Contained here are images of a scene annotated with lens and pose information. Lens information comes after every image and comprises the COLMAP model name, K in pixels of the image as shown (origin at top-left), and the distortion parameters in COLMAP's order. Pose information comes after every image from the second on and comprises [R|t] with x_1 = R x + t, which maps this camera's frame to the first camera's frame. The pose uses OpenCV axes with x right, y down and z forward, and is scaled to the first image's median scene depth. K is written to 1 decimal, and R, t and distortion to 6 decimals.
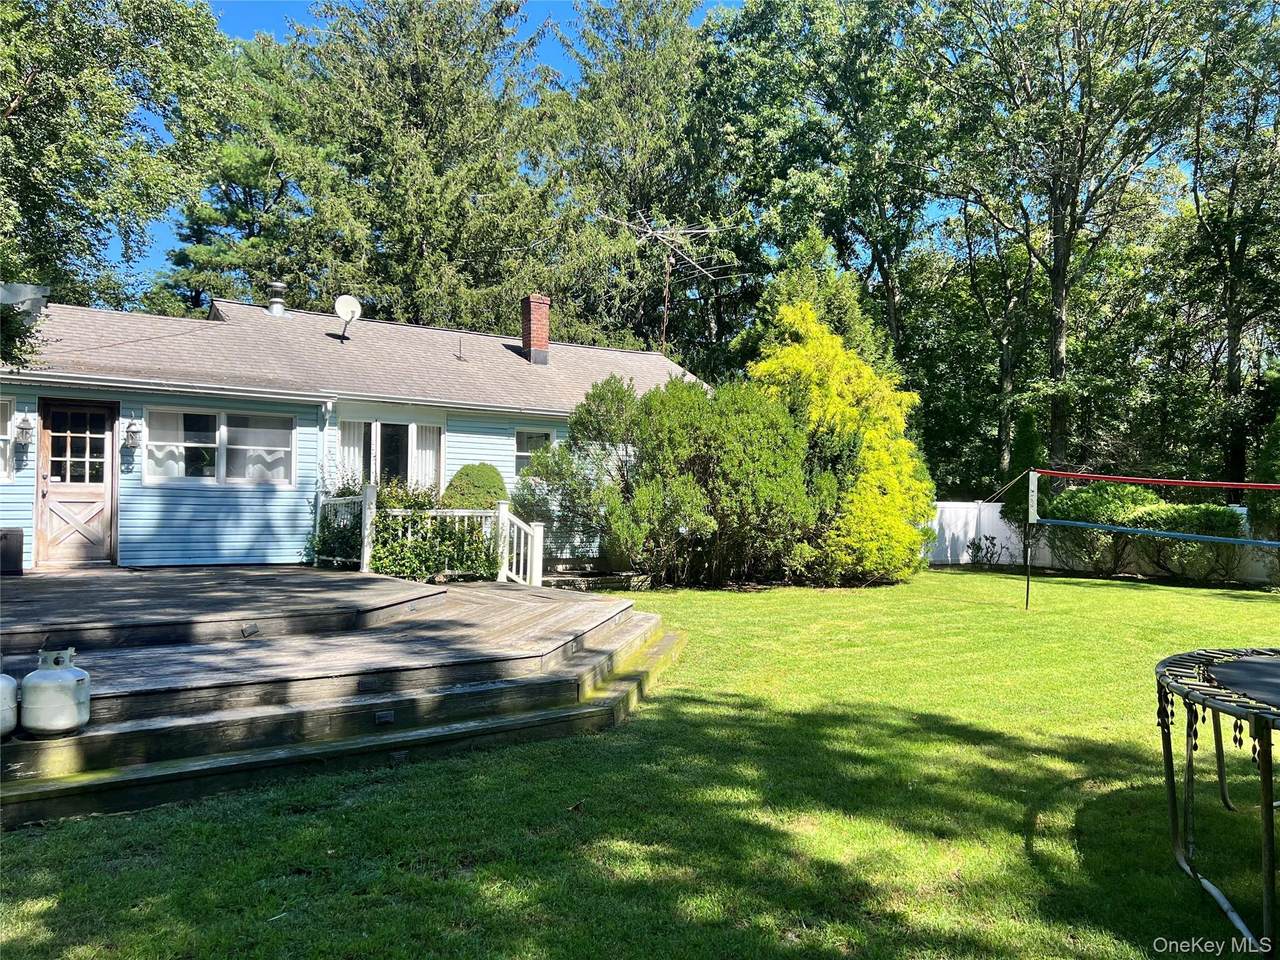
lens RADIAL K [[979.4, 0, 638.9], [0, 979.4, 472.4], [0, 0, 1]] dist [0.028627, -0.005822]
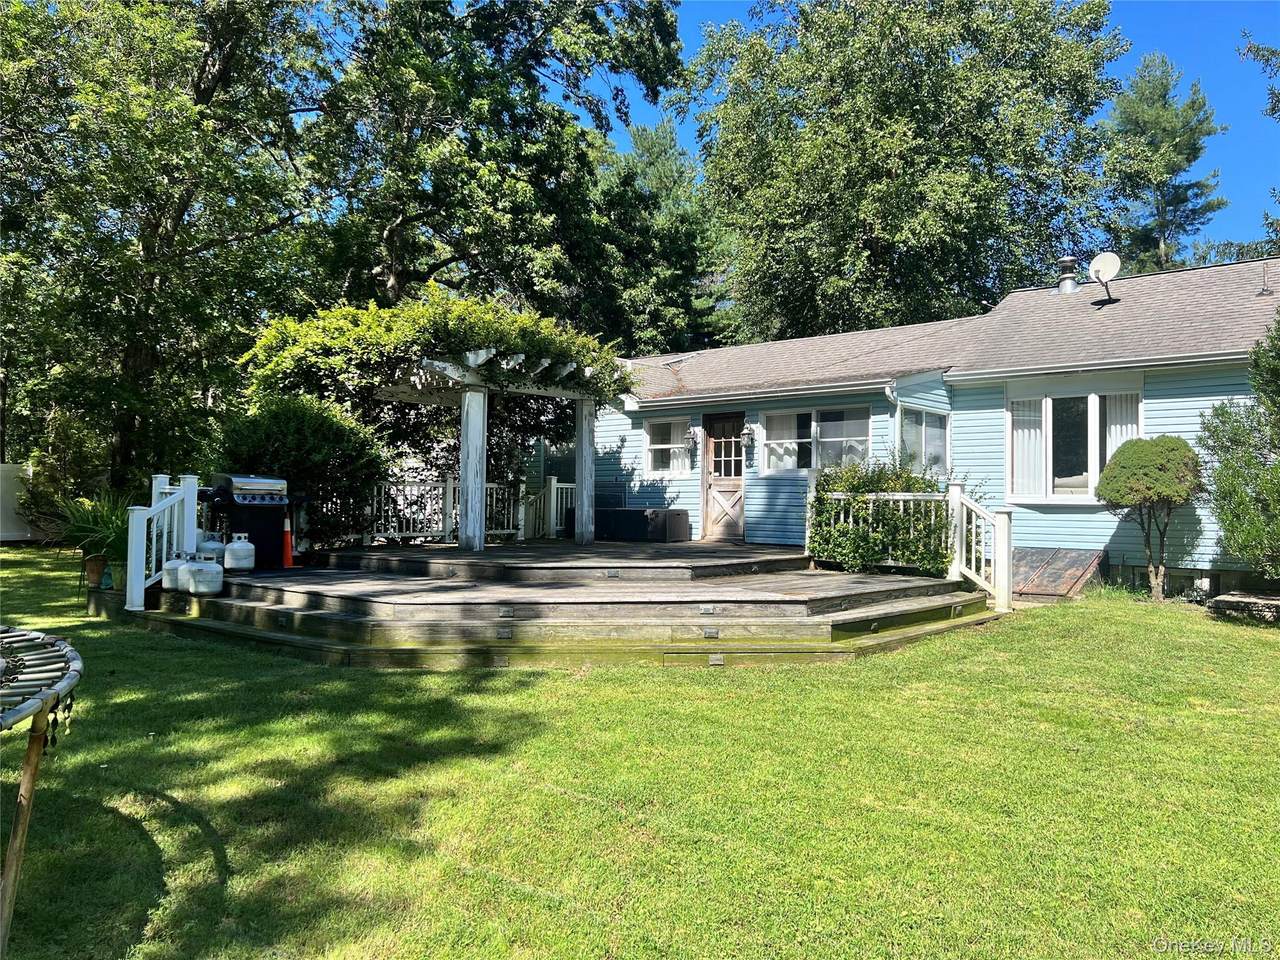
lens RADIAL K [[979.4, 0, 638.9], [0, 979.4, 472.4], [0, 0, 1]] dist [0.028627, -0.005822]
pose [[0.211060, -0.039742, -0.976665, 0.633142], [0.024295, 0.999078, -0.035403, 0.045627], [0.977171, -0.016256, 0.211831, 0.588260]]
